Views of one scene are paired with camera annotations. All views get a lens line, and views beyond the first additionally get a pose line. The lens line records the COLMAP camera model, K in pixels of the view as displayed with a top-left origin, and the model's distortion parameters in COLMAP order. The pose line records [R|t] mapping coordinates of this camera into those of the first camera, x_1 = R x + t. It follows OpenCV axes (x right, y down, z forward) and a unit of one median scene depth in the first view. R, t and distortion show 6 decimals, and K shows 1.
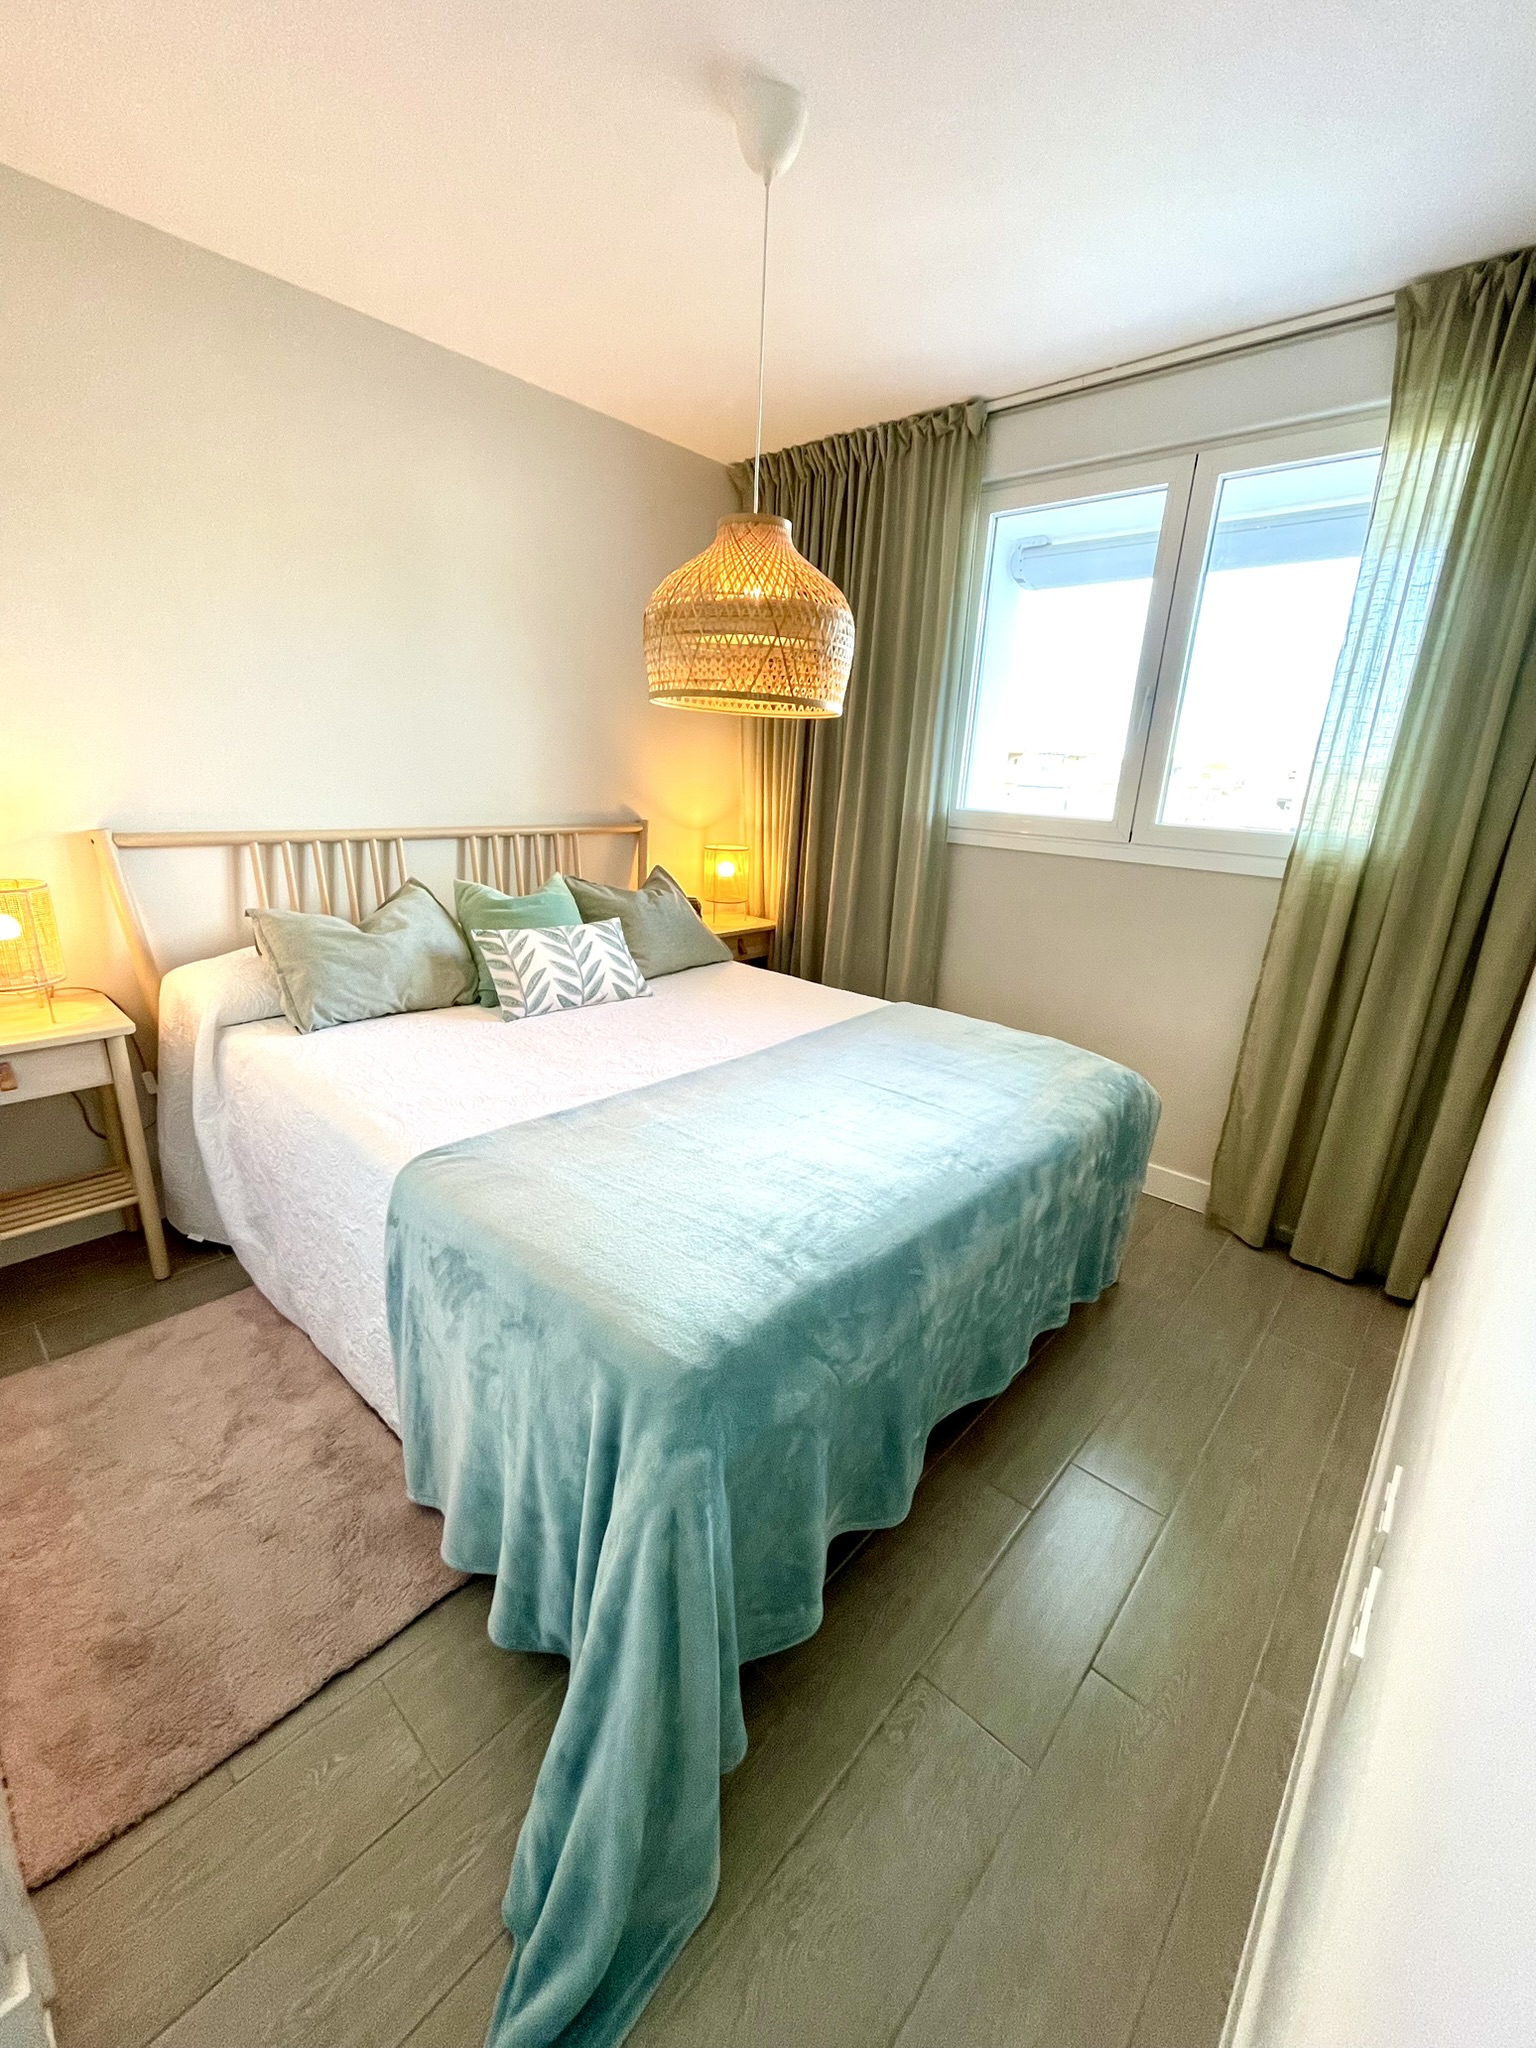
lens RADIAL K [[824.8, 0, 765.1], [0, 824.8, 1024.6], [0, 0, 1]] dist [0.003570, 0.000415]
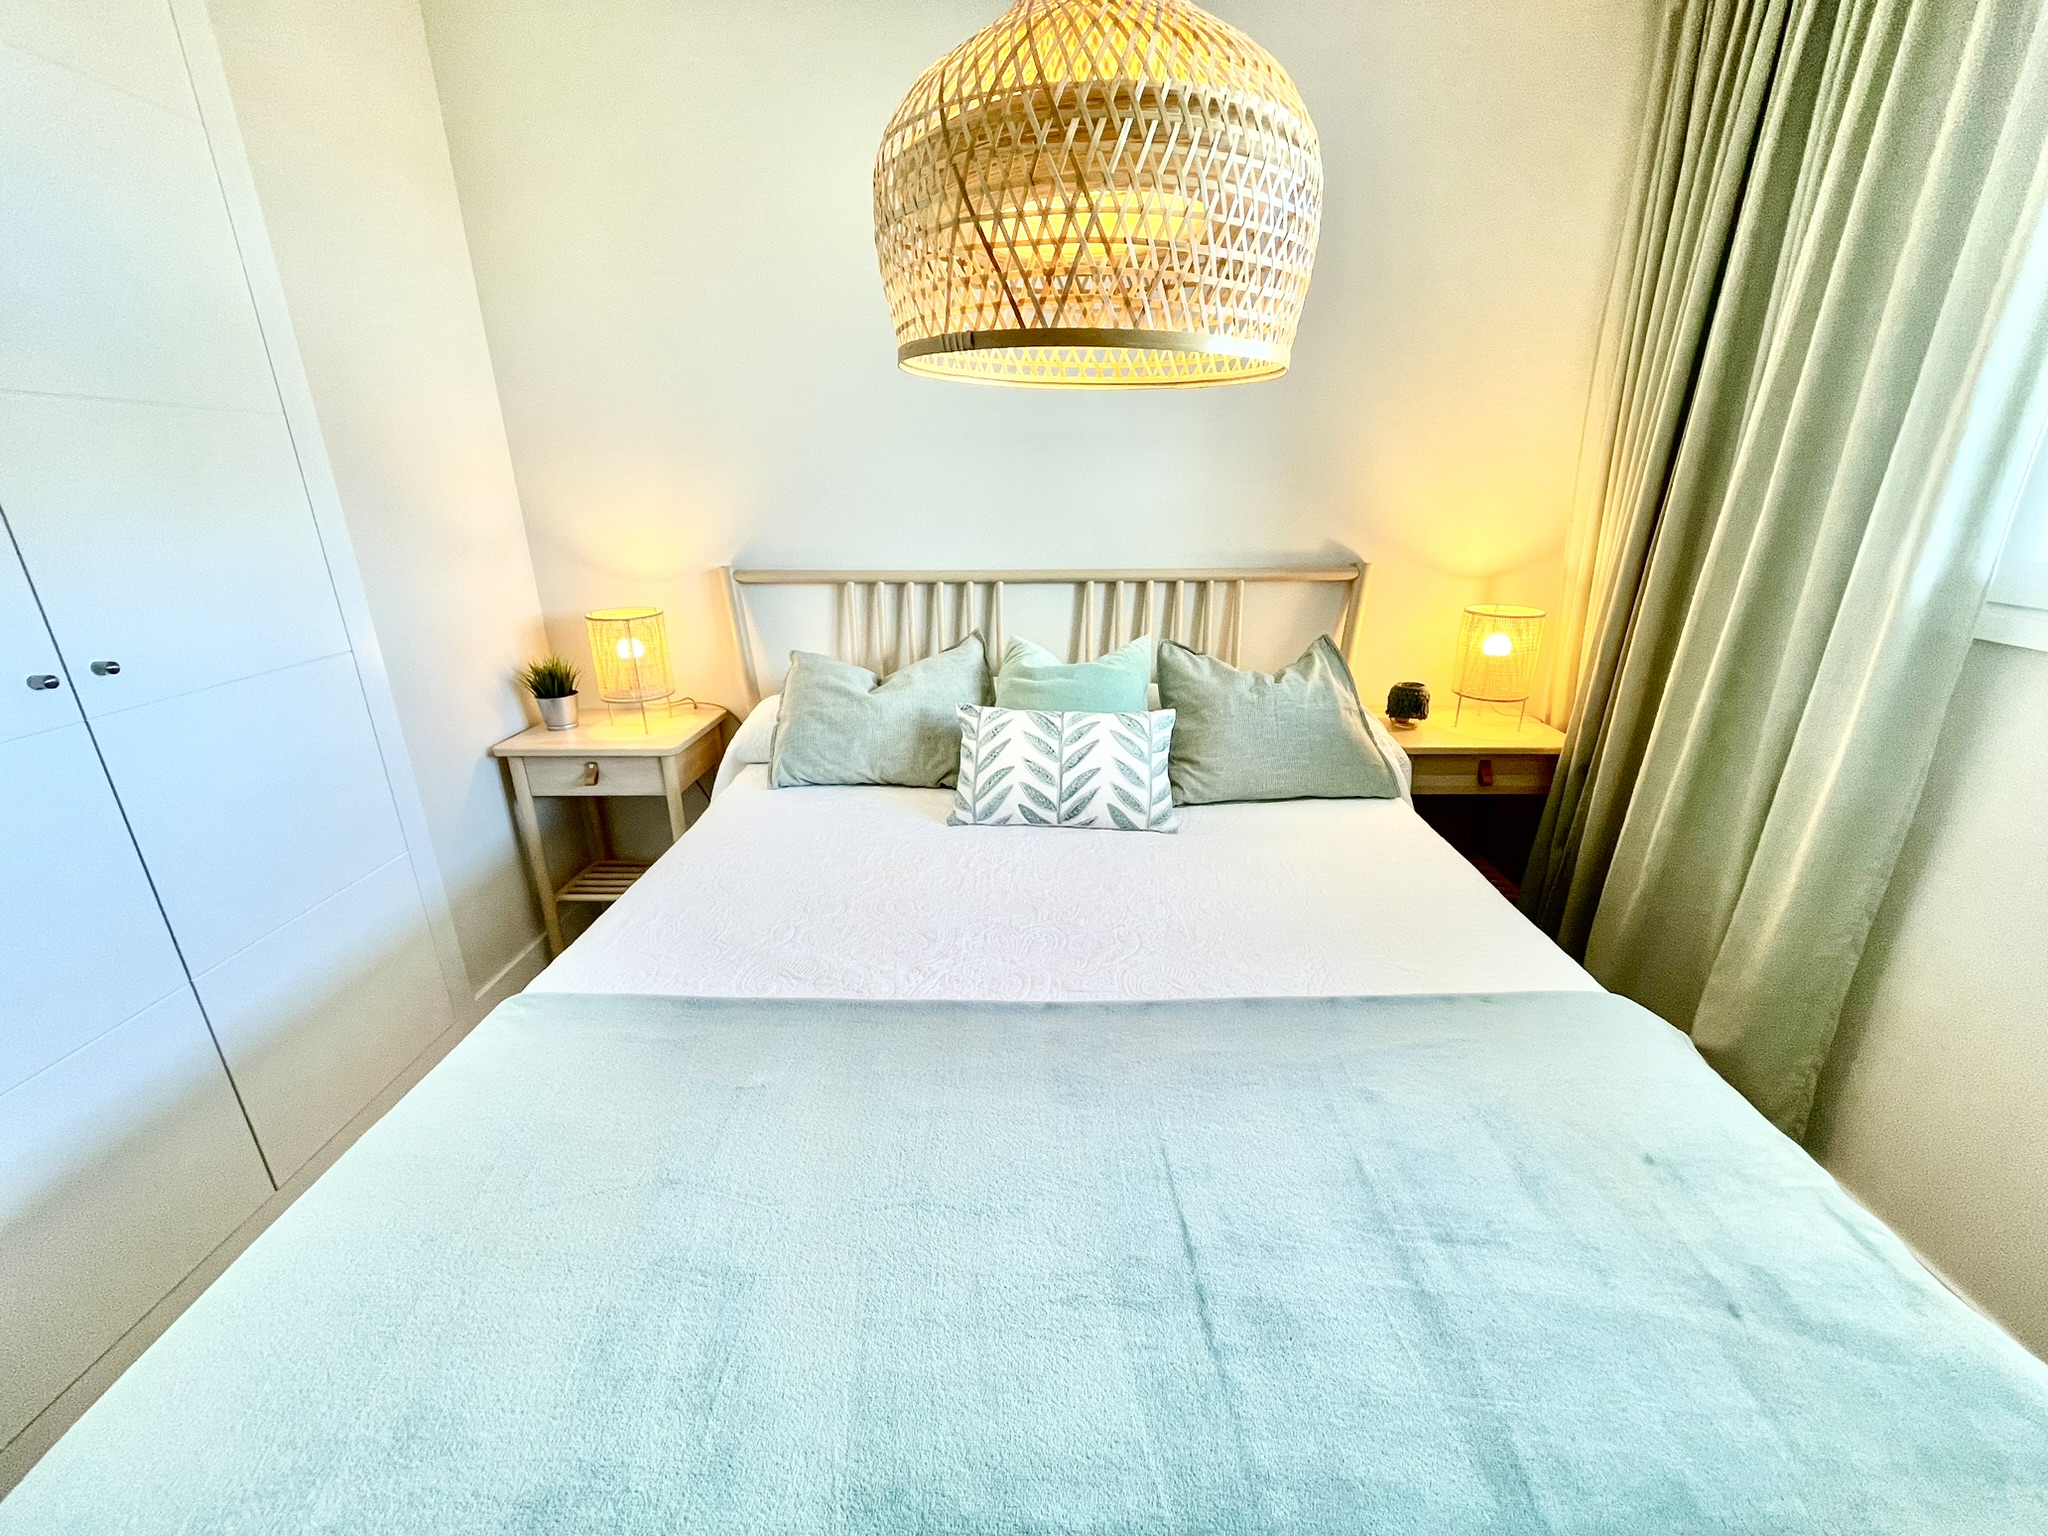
lens RADIAL K [[824.8, 0, 1026.7], [0, 824.8, 768.6], [0, 0, 1]] dist [0.003570, 0.000415]
pose [[0.664628, 0.206739, -0.718003, 0.275681], [-0.188068, 0.976307, 0.107028, -0.147214], [0.723118, 0.063900, 0.687762, 0.487634]]
